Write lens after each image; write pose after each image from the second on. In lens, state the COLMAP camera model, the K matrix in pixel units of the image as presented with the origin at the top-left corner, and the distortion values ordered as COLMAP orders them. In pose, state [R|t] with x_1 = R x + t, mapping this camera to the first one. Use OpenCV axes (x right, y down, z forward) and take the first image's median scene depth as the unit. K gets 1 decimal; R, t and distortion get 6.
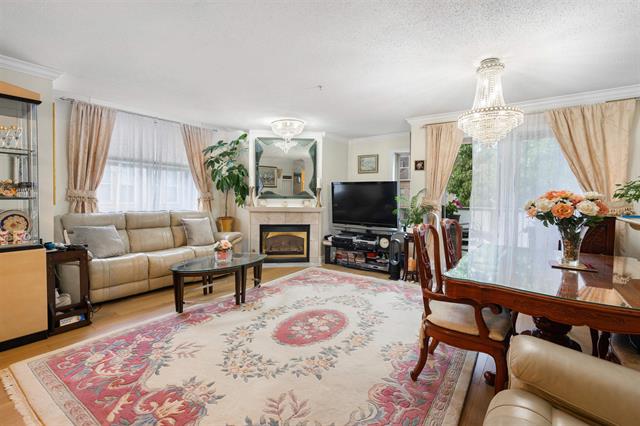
lens RADIAL K [[291.7, 0, 317.9], [0, 291.7, 203.1], [0, 0, 1]] dist [-0.001557, 0.000206]
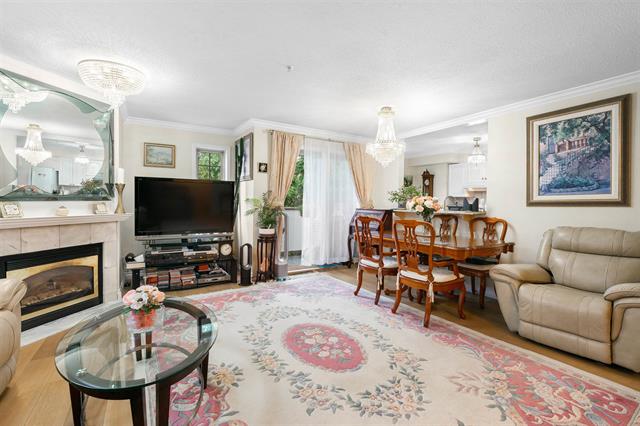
lens RADIAL K [[291.1, 0, 317.5], [0, 291.1, 208.7], [0, 0, 1]] dist [-0.004663, -0.000326]
pose [[0.370590, -0.032511, 0.928227, -0.736233], [0.014271, 0.999469, 0.029309, -0.016426], [-0.928687, 0.002385, 0.370857, 0.605030]]
